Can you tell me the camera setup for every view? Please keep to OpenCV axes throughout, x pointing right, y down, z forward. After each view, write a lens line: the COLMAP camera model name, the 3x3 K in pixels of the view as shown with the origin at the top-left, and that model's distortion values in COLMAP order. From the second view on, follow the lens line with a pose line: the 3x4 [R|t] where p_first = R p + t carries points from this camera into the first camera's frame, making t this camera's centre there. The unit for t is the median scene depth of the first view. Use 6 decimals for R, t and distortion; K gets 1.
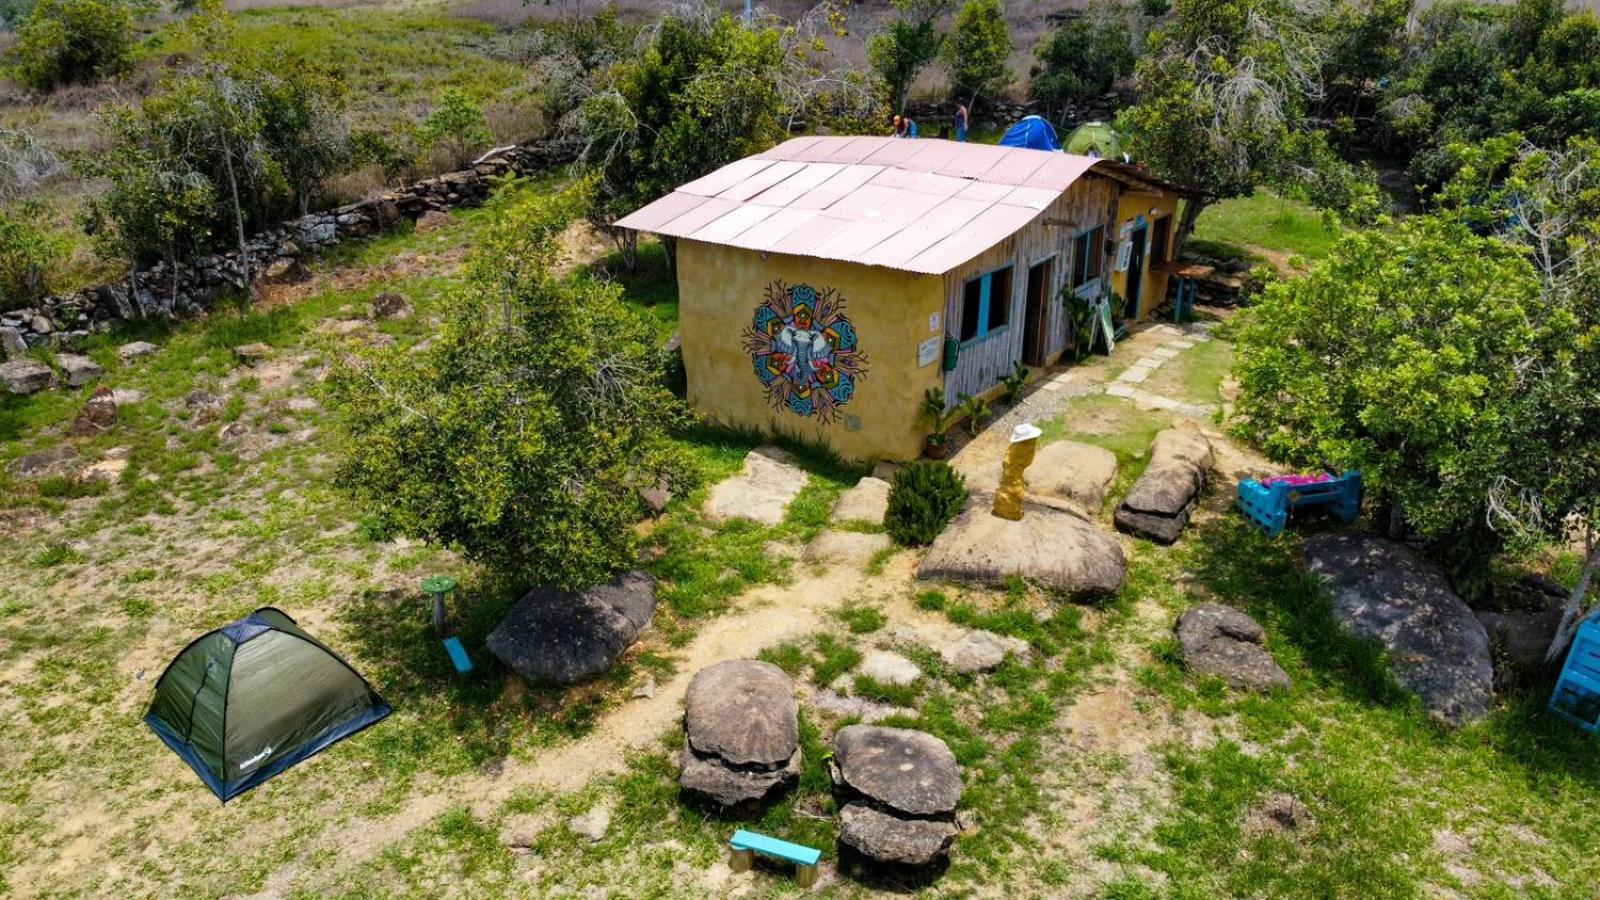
lens RADIAL K [[1269.1, 0, 800.0], [0, 1269.1, 450.0], [0, 0, 1]] dist [-0.007147, -0.000967]
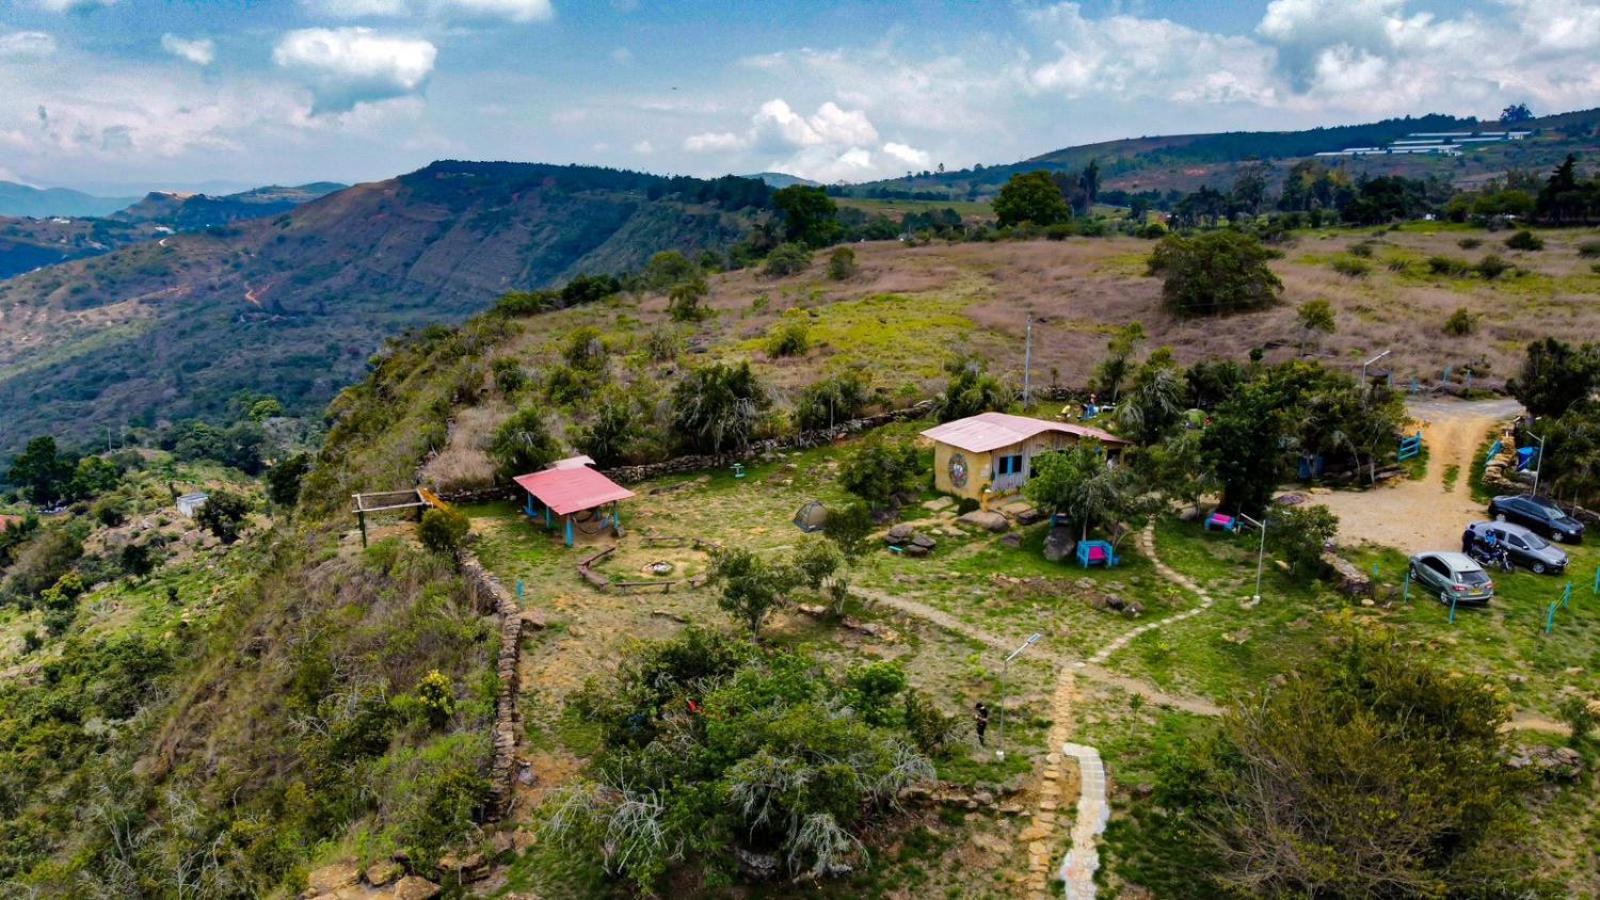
lens RADIAL K [[1269.1, 0, 800.0], [0, 1269.1, 450.0], [0, 0, 1]] dist [-0.007147, -0.000967]
pose [[0.893466, 0.106981, -0.436203, 1.085184], [-0.171339, 0.978955, -0.110857, 0.319895], [0.415164, 0.173786, 0.892993, -2.291783]]
